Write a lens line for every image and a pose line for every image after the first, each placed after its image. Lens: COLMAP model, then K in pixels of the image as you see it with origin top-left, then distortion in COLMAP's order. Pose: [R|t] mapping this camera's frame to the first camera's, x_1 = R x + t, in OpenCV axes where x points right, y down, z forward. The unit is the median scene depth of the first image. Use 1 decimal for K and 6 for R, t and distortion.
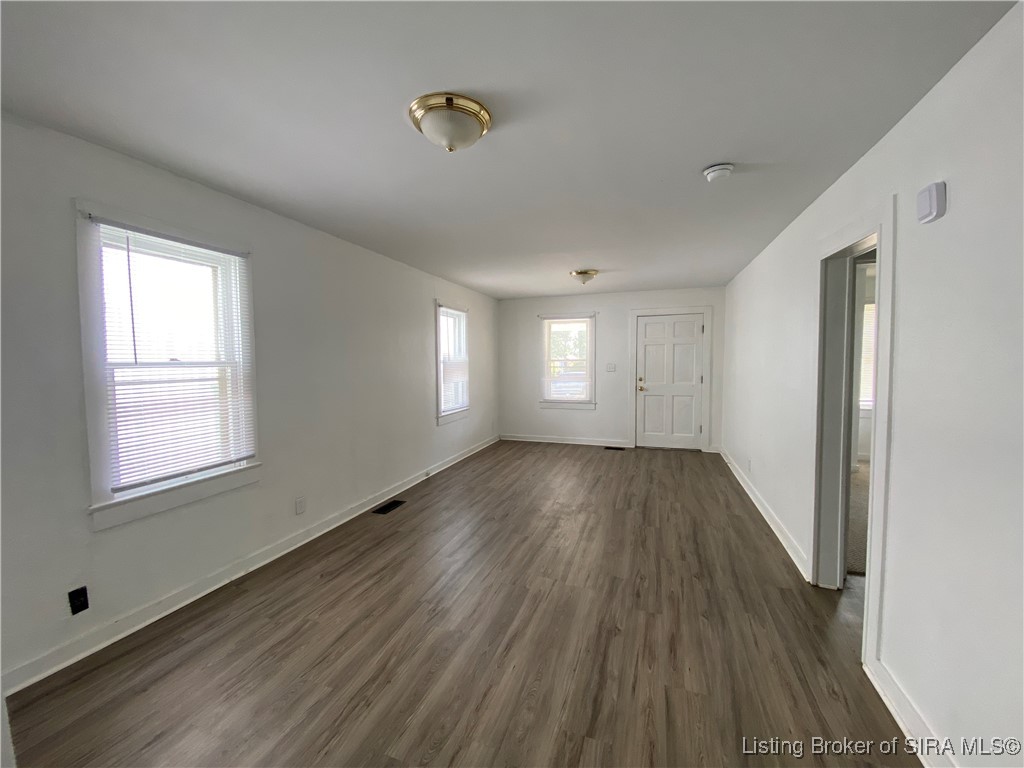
lens RADIAL K [[423.1, 0, 513.0], [0, 423.1, 383.5], [0, 0, 1]] dist [-0.024743, -0.000895]
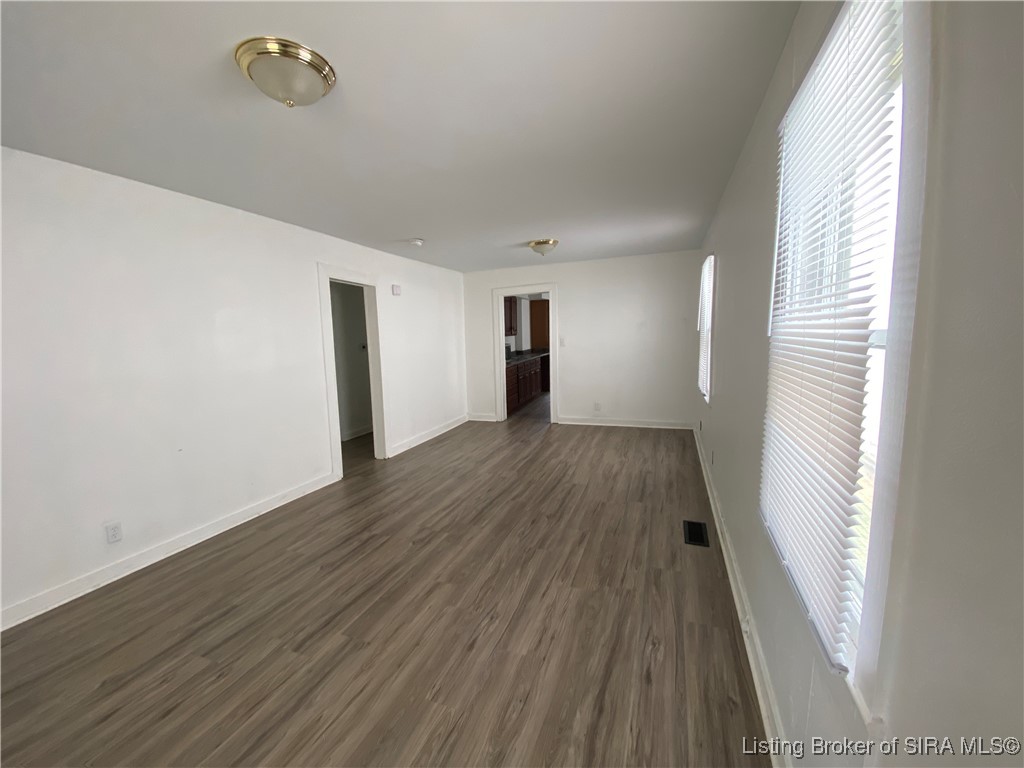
lens RADIAL K [[423.1, 0, 510.8], [0, 423.1, 384.5], [0, 0, 1]] dist [-0.024743, -0.000895]
pose [[-0.998946, 0.027345, 0.036879, -0.008897], [0.033403, 0.983964, 0.175214, -0.101229], [-0.031497, 0.176261, -0.983839, 1.761637]]
